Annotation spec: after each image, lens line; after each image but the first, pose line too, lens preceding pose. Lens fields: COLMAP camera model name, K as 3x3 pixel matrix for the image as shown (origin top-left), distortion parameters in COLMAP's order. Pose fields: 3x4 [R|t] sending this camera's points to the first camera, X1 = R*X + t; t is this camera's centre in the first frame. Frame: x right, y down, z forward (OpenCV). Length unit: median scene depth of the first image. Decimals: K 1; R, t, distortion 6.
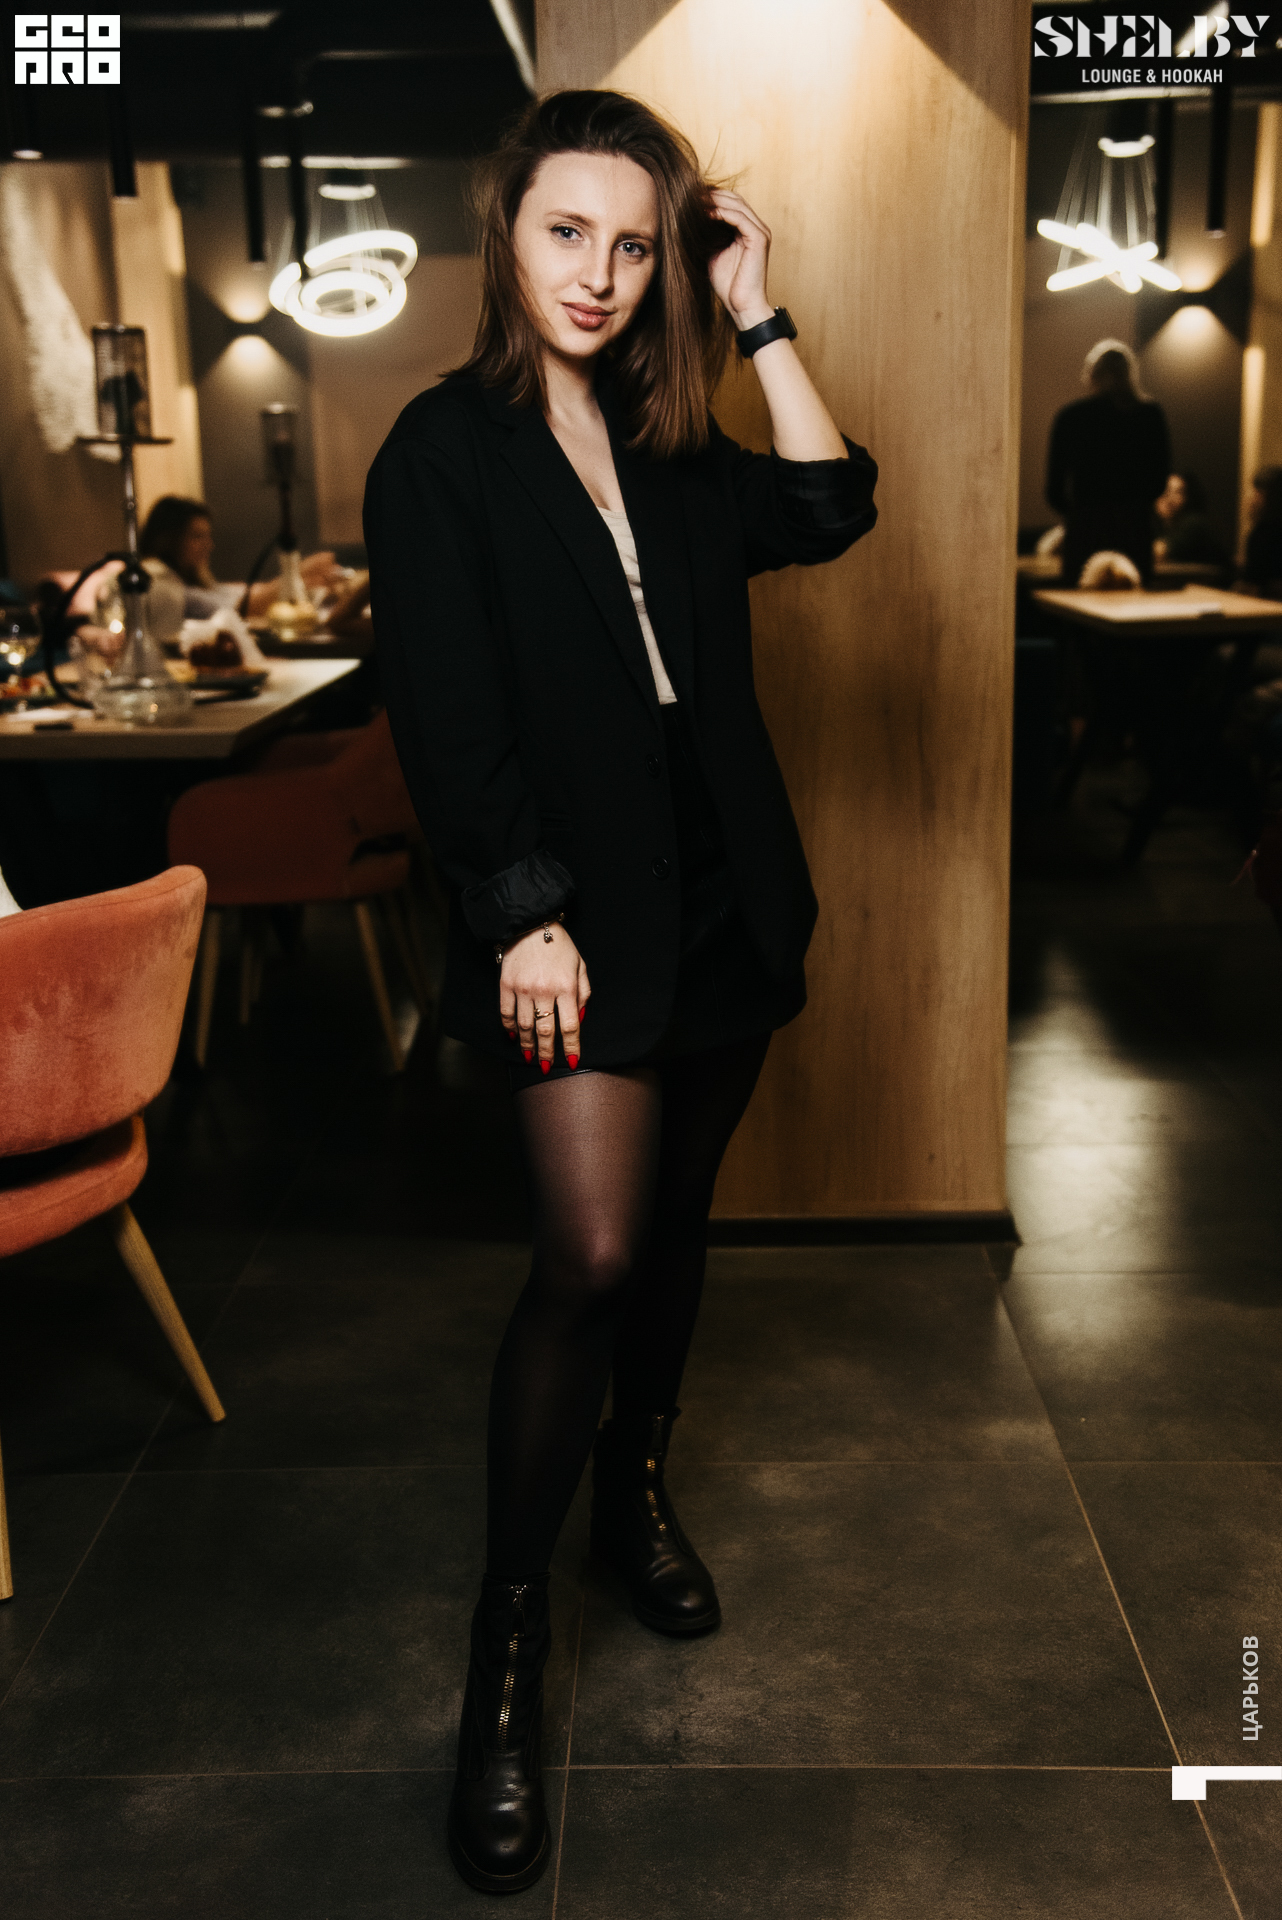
lens RADIAL K [[1915.5, 0, 639.5], [0, 1915.5, 935.1], [0, 0, 1]] dist [0.069800, 0.000891]
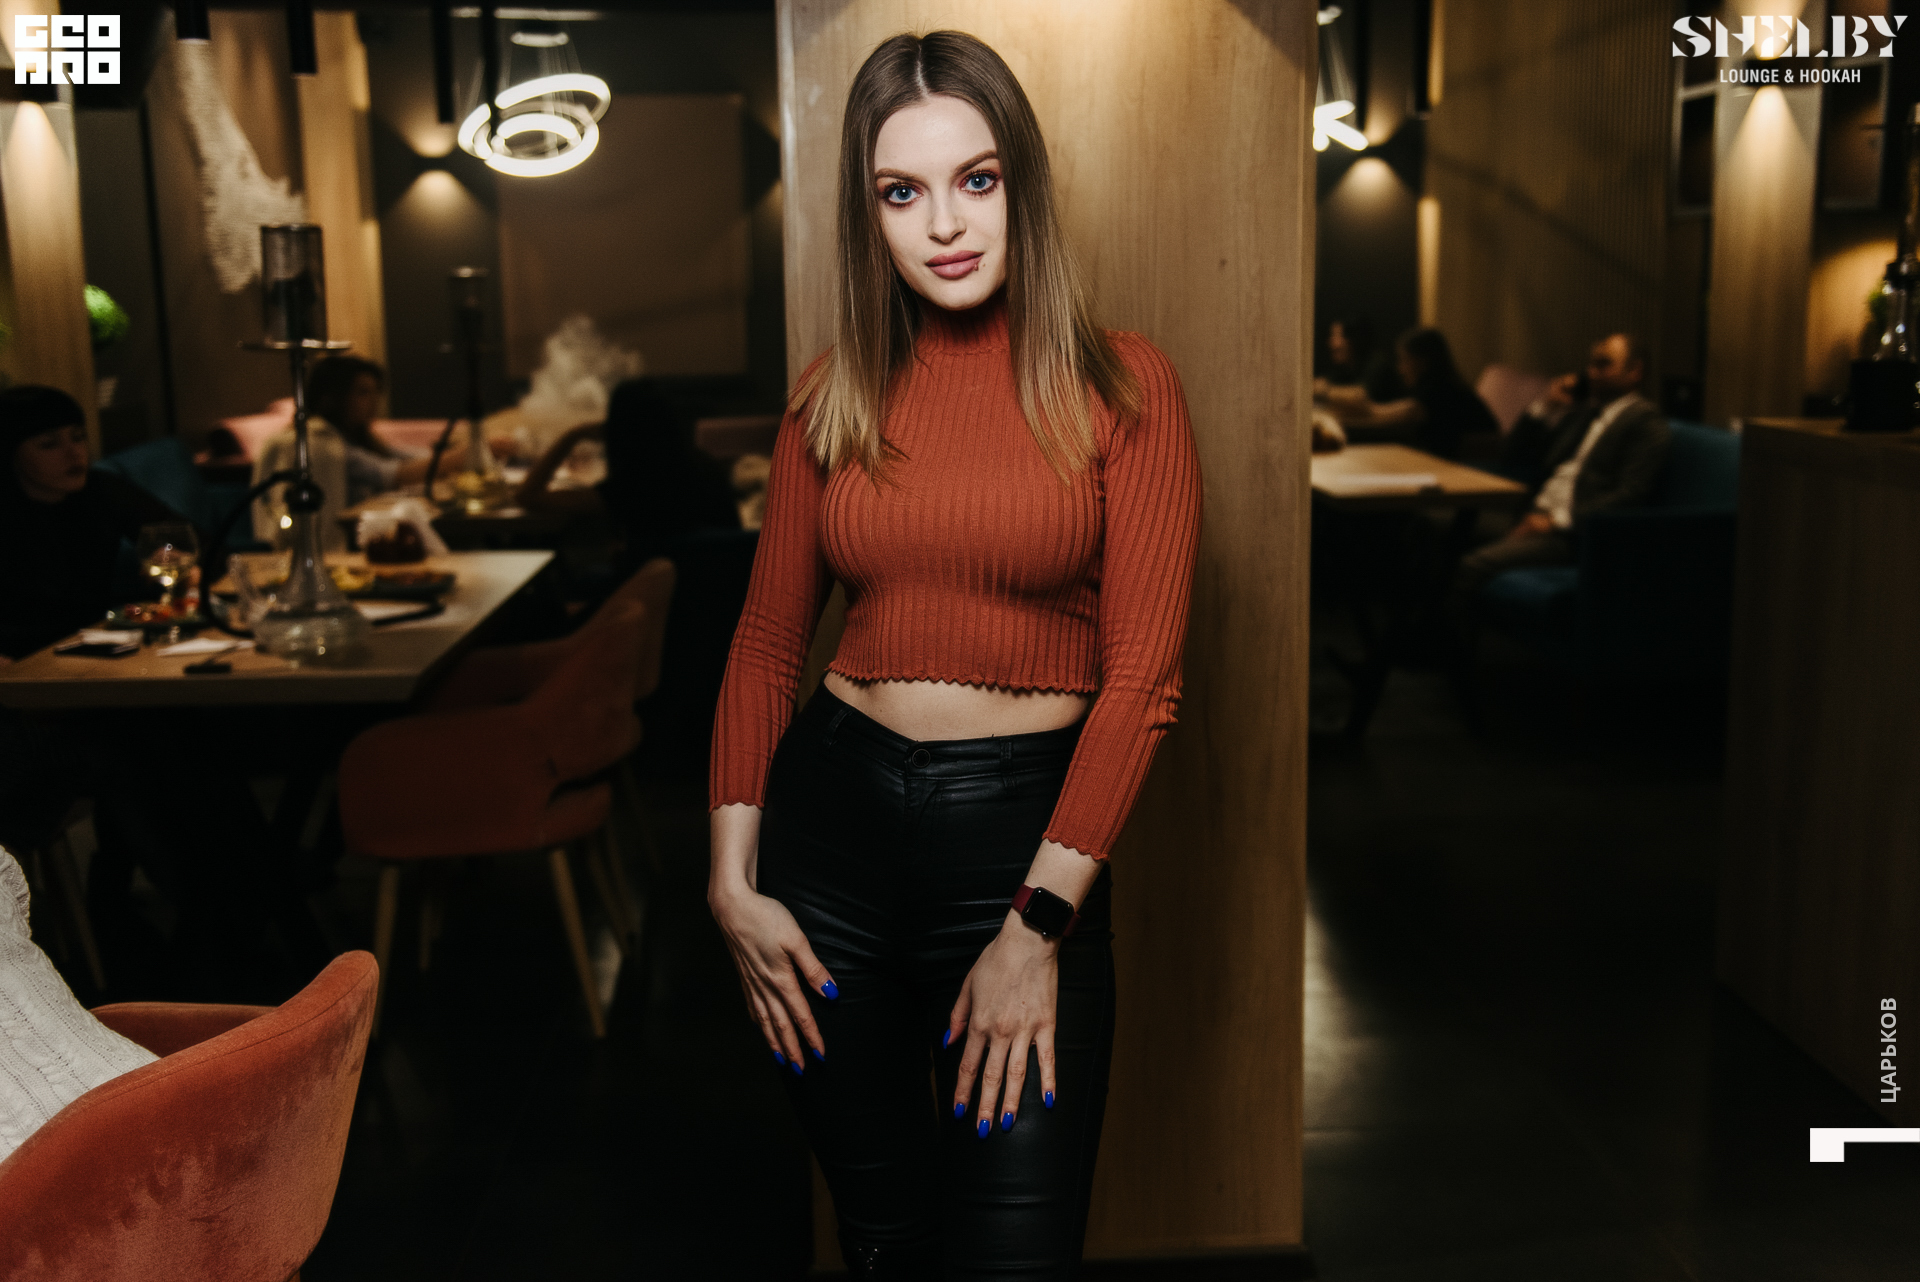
lens RADIAL K [[1886.1, 0, 986.2], [0, 1886.1, 615.1], [0, 0, 1]] dist [0.007760, 0.011141]
pose [[0.996223, -0.005273, 0.086671, -0.028942], [0.010458, 0.998175, -0.059476, -0.096398], [-0.086199, 0.060157, 0.994460, 0.133453]]
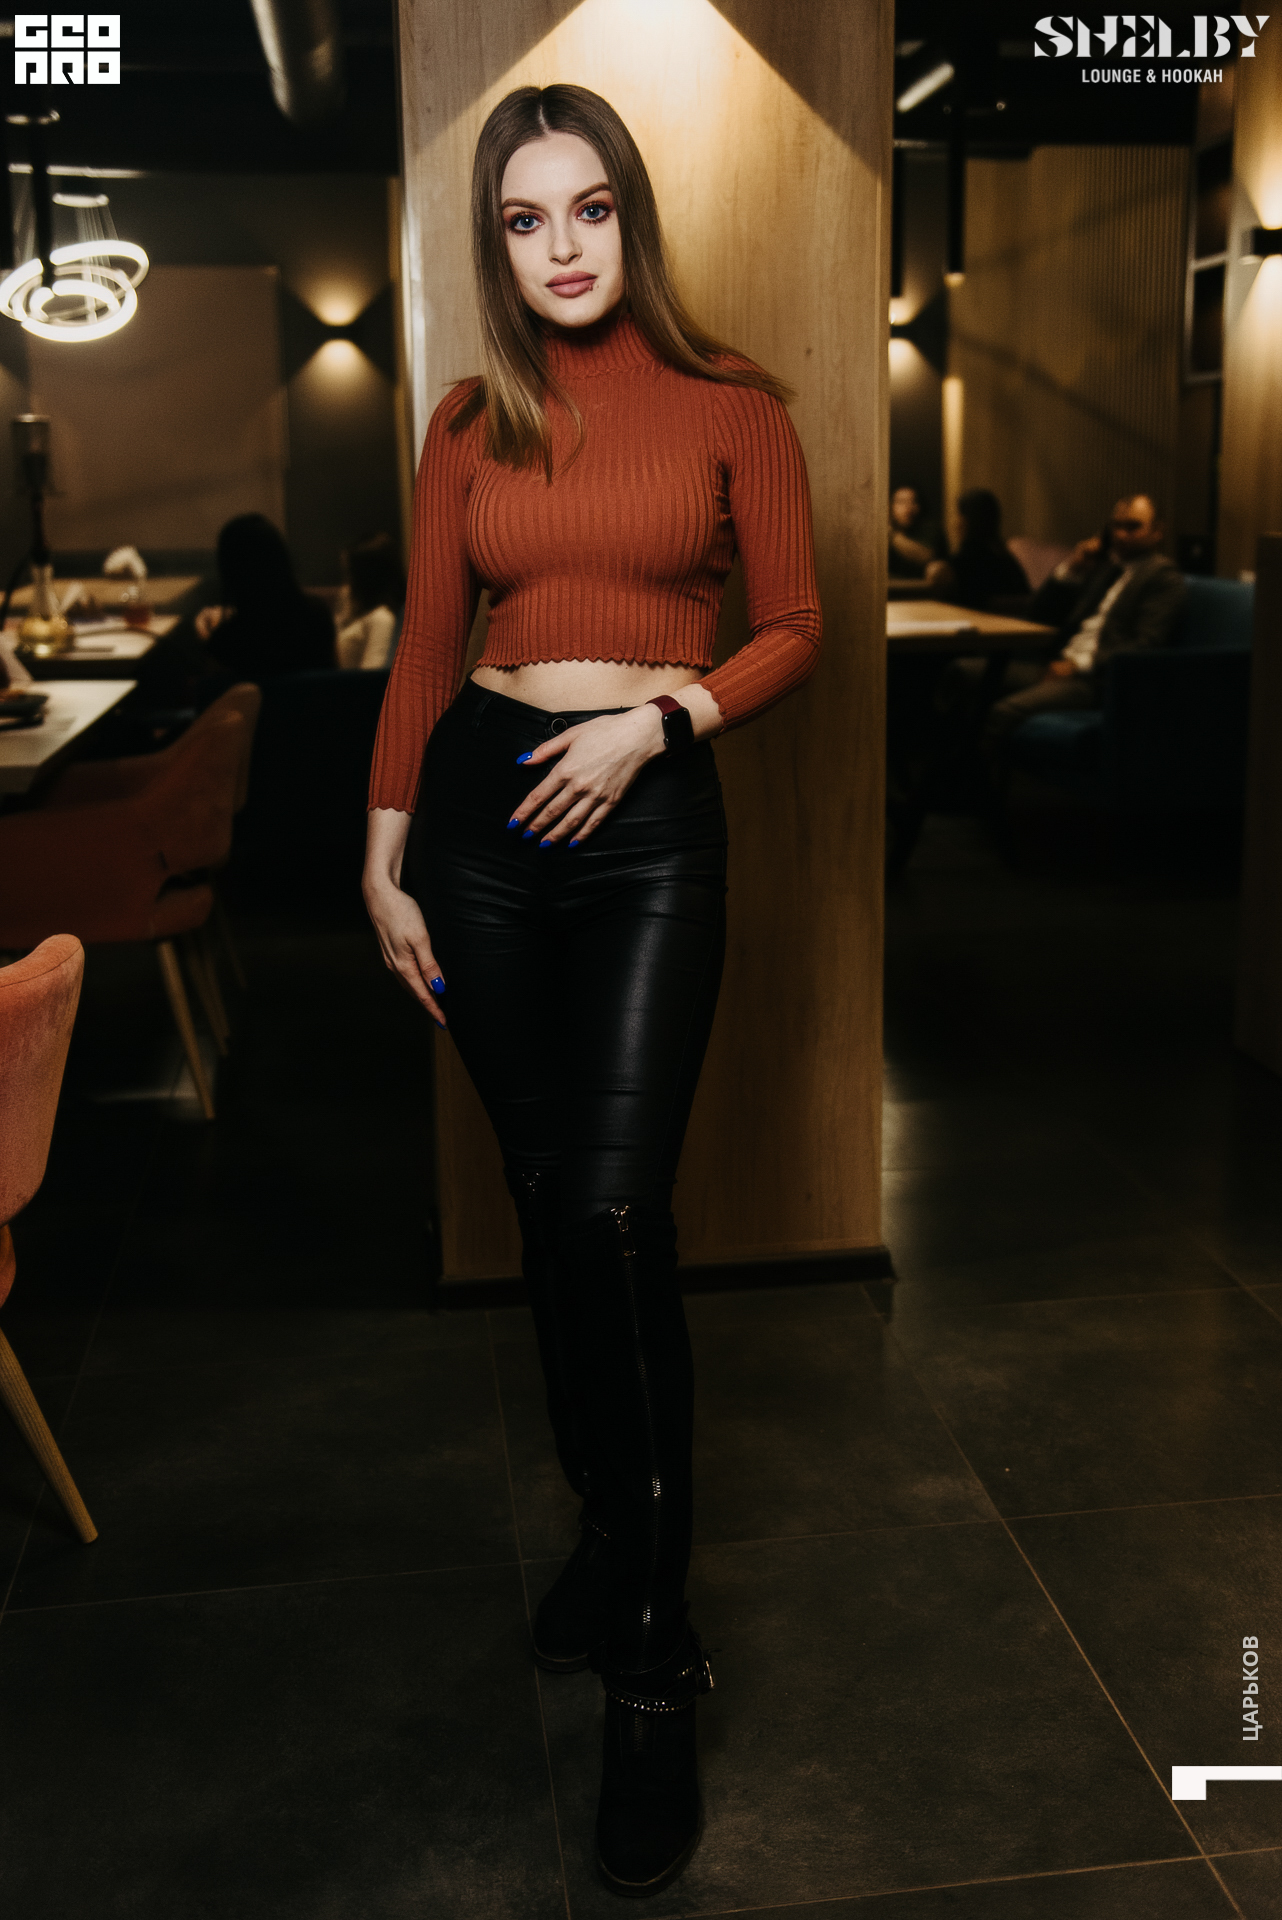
lens RADIAL K [[1886.1, 0, 663.9], [0, 1886.1, 860.5], [0, 0, 1]] dist [0.007760, 0.011141]
pose [[0.985636, -0.020636, 0.167616, -0.079307], [0.026781, 0.999046, -0.034486, -0.024560], [-0.166745, 0.038480, 0.985249, 0.058181]]
